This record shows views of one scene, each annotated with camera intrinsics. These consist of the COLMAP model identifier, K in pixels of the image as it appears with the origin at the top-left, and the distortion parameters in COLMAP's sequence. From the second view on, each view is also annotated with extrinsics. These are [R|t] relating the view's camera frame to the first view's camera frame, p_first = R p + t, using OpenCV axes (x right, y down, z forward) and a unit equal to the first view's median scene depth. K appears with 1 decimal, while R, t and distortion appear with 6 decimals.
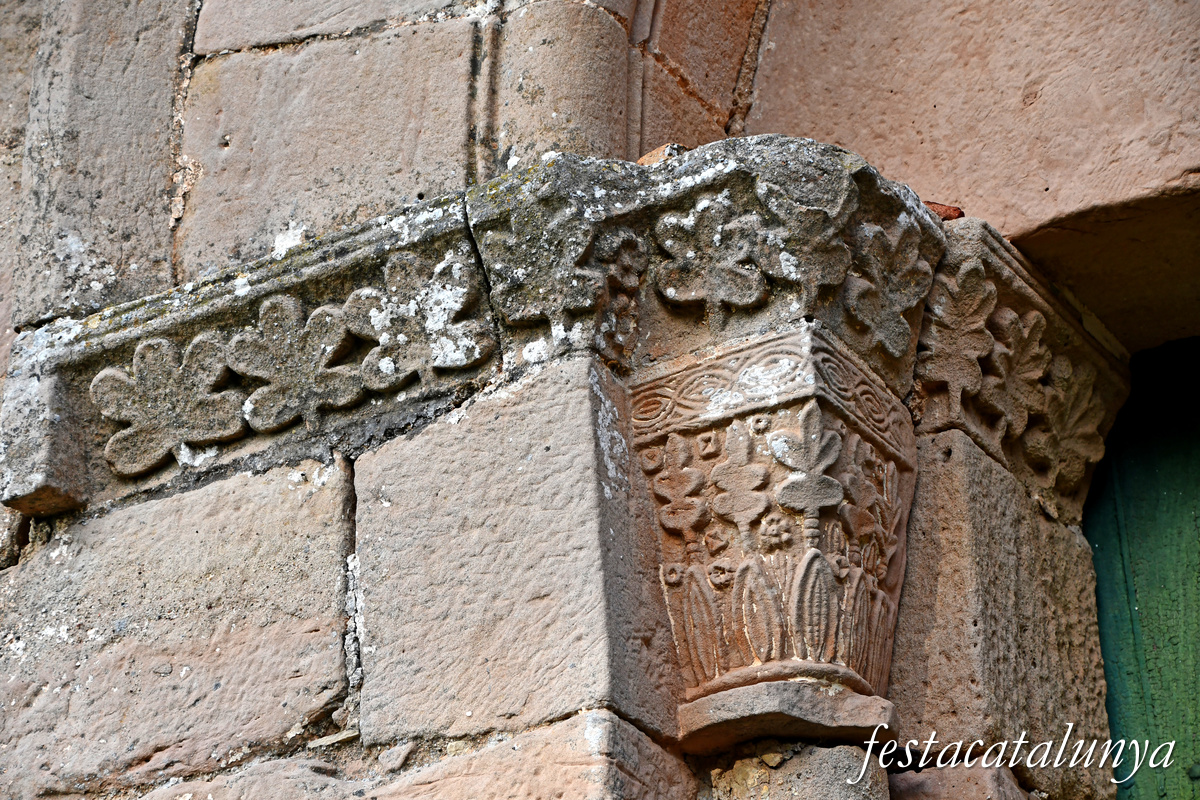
lens RADIAL K [[3573.3, 0, 593.5], [0, 3573.3, 409.8], [0, 0, 1]] dist [0.964513, 0.000000]
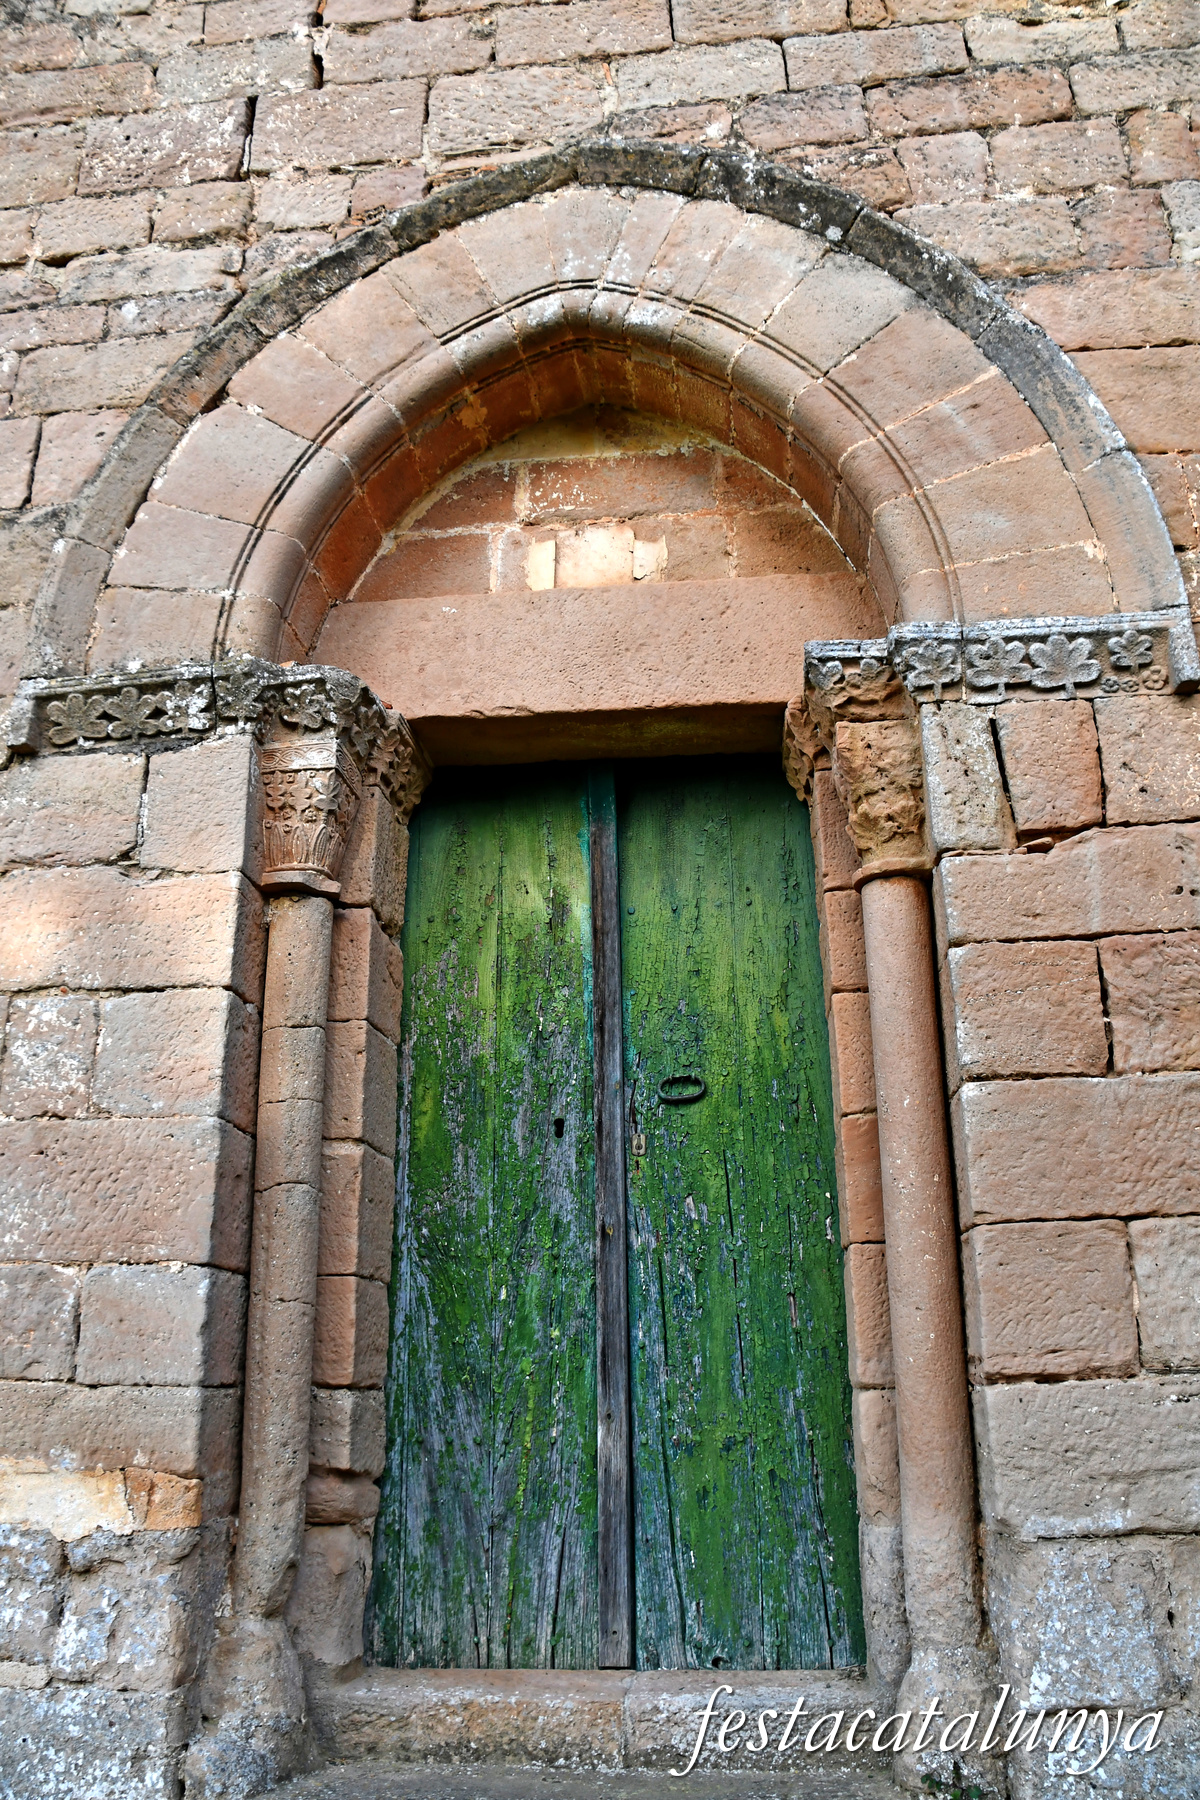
lens RADIAL K [[1354.6, 0, 609.9], [0, 1354.6, 892.3], [0, 0, 1]] dist [-0.061087, -0.002504]
pose [[0.937901, 0.168232, 0.303380, -0.034036], [-0.193868, 0.979415, 0.056233, -0.009114], [-0.287675, -0.111556, 0.951209, -0.020789]]
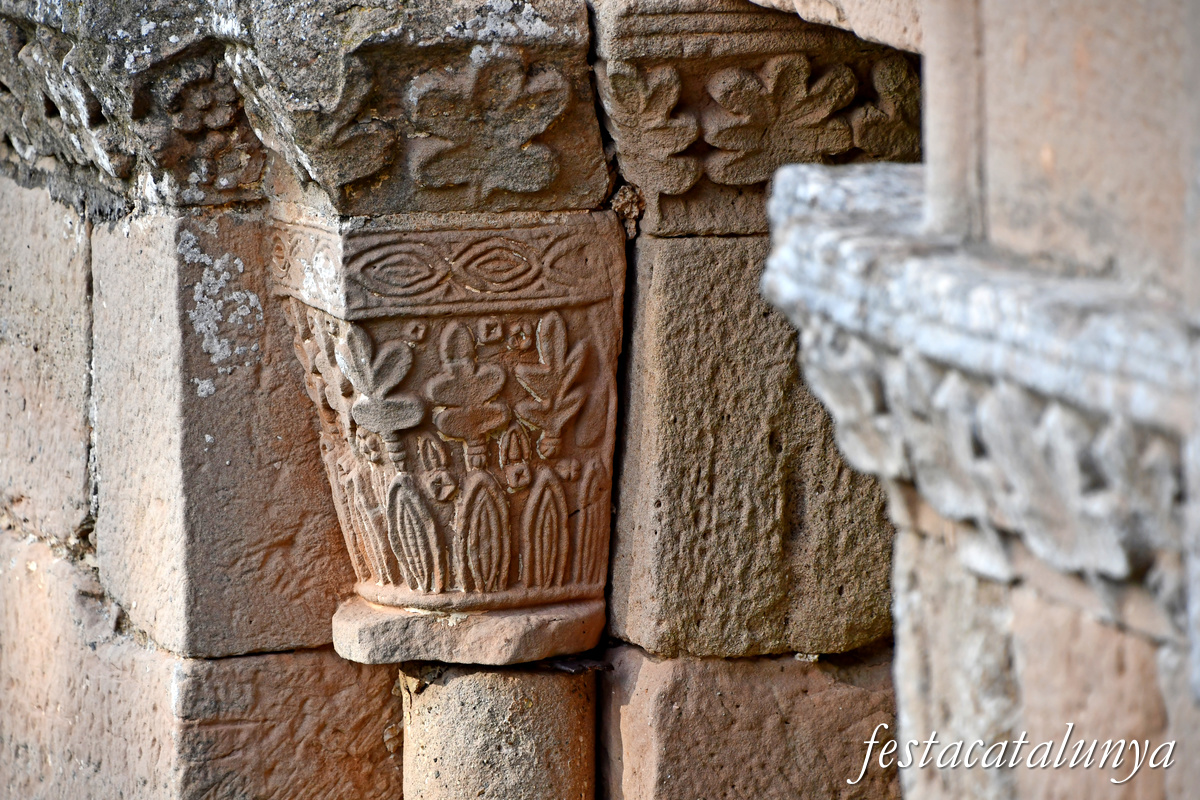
lens RADIAL K [[7996.5, 0, 600.0], [0, 7996.5, 403.0], [0, 0, 1]] dist [3.719620, 0.000000]
pose [[0.741433, 0.120763, -0.660070, 1.307721], [0.279407, 0.838782, 0.467307, -0.823696], [0.610089, -0.530905, 0.588159, -0.072129]]
